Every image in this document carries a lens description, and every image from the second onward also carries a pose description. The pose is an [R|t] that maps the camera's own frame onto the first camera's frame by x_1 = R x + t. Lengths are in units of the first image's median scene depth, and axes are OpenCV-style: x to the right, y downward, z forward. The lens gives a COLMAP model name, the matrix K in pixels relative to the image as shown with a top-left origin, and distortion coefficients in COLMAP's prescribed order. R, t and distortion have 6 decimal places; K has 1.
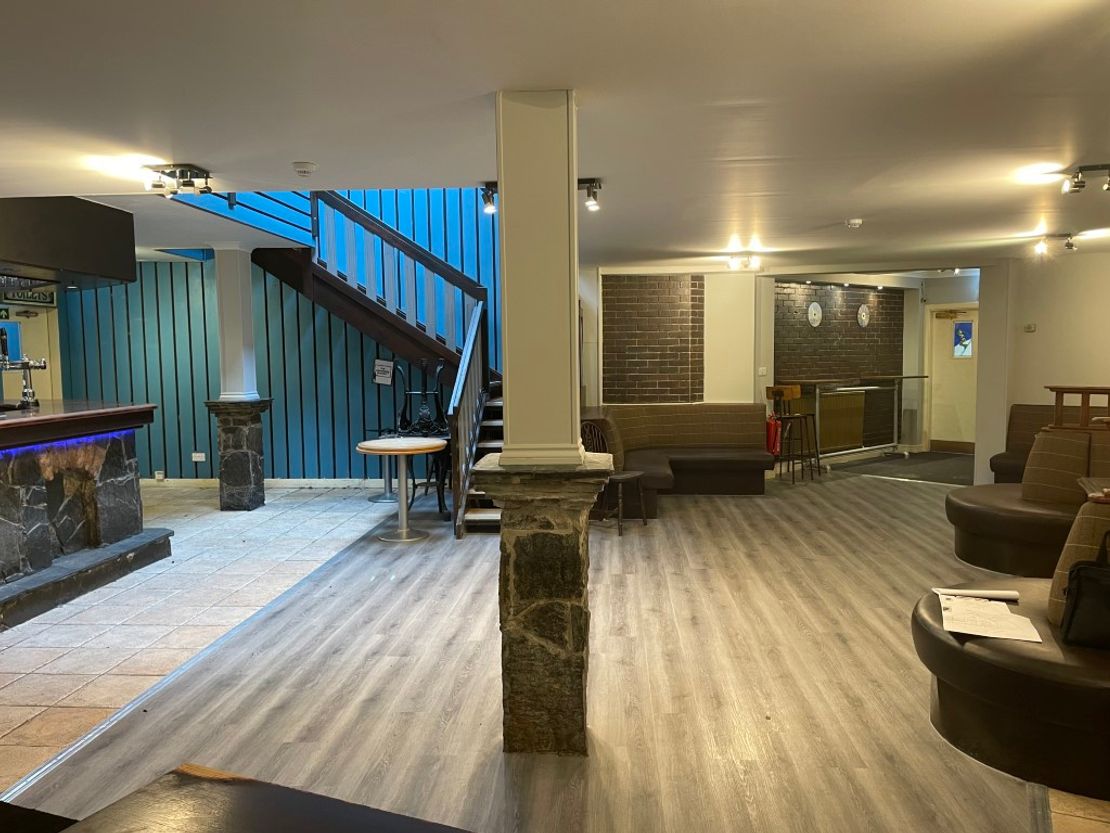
lens RADIAL K [[834.1, 0, 555.4], [0, 834.1, 413.9], [0, 0, 1]] dist [0.075709, -0.096926]
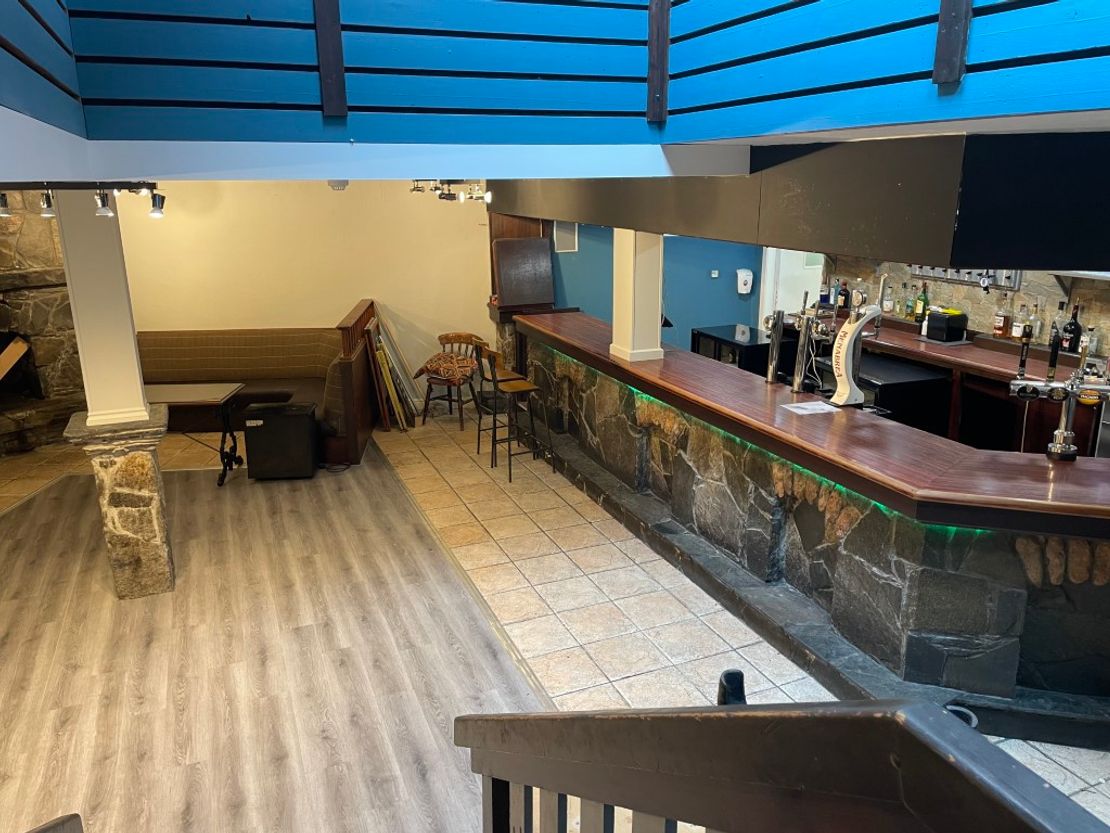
lens RADIAL K [[834.1, 0, 560.7], [0, 834.1, 419.4], [0, 0, 1]] dist [0.075709, -0.096926]
pose [[-0.891435, 0.146045, -0.428968, -0.042546], [-0.011631, 0.938955, 0.343844, -0.294491], [0.452998, 0.311504, -0.835319, 1.626706]]
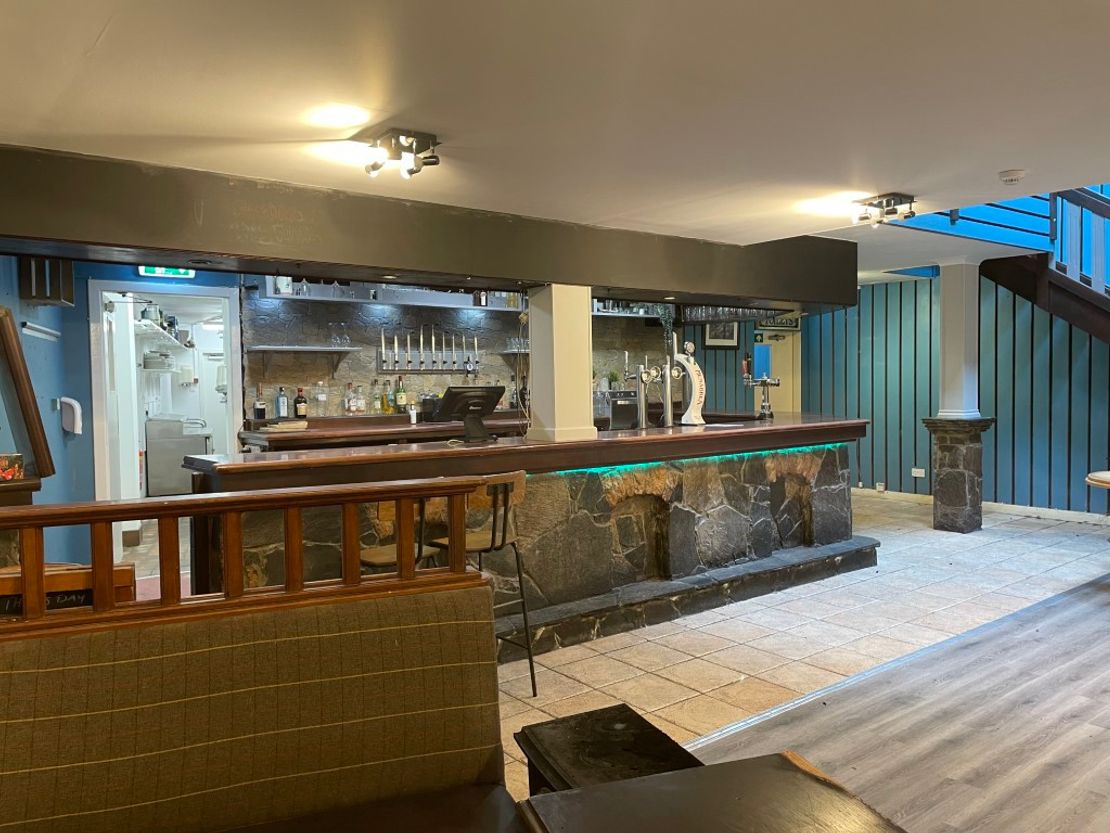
lens RADIAL K [[834.1, 0, 559.2], [0, 834.1, 408.4], [0, 0, 1]] dist [0.075709, -0.096926]
pose [[0.675466, 0.029066, -0.736818, 0.050335], [-0.045635, 0.998955, -0.002429, -0.006724], [0.735977, 0.035266, 0.676087, 0.001647]]
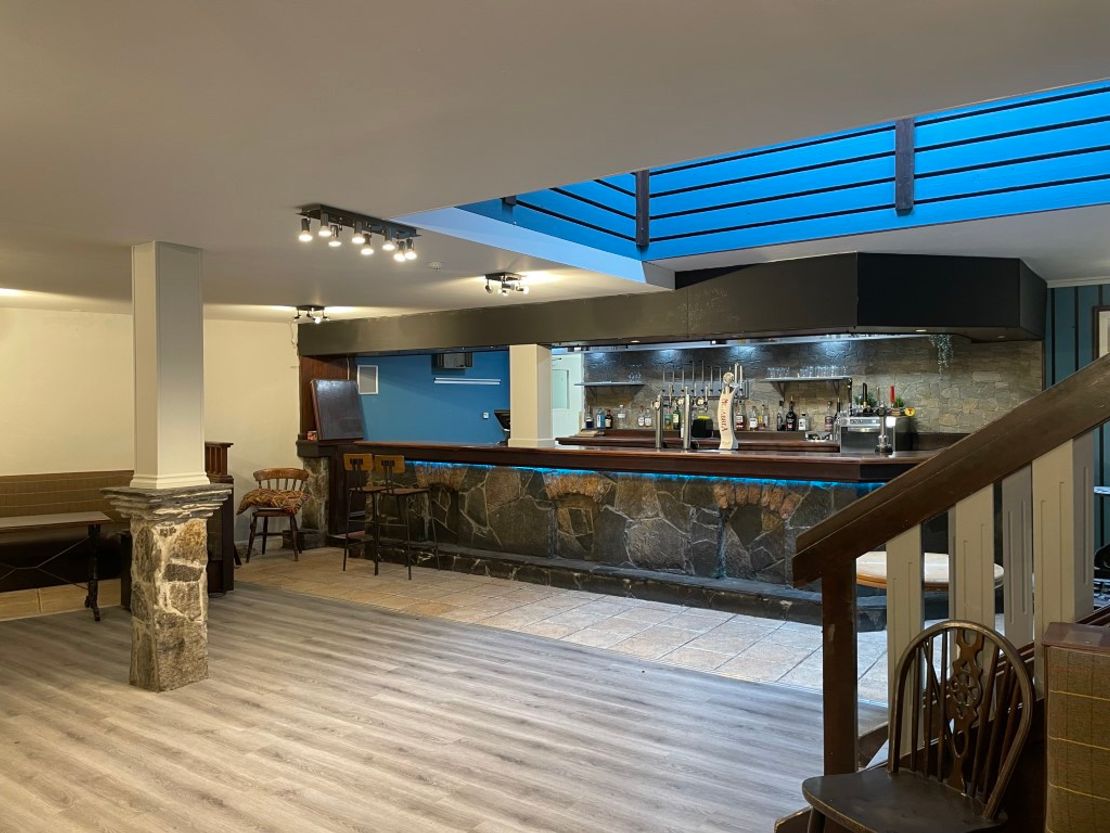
lens RADIAL K [[834.1, 0, 559.5], [0, 834.1, 410.2], [0, 0, 1]] dist [0.075709, -0.096926]
pose [[-0.507560, 0.020956, -0.861361, 0.556108], [-0.047941, 0.997469, 0.052517, -0.114524], [0.860281, 0.067950, -0.505271, 1.423507]]
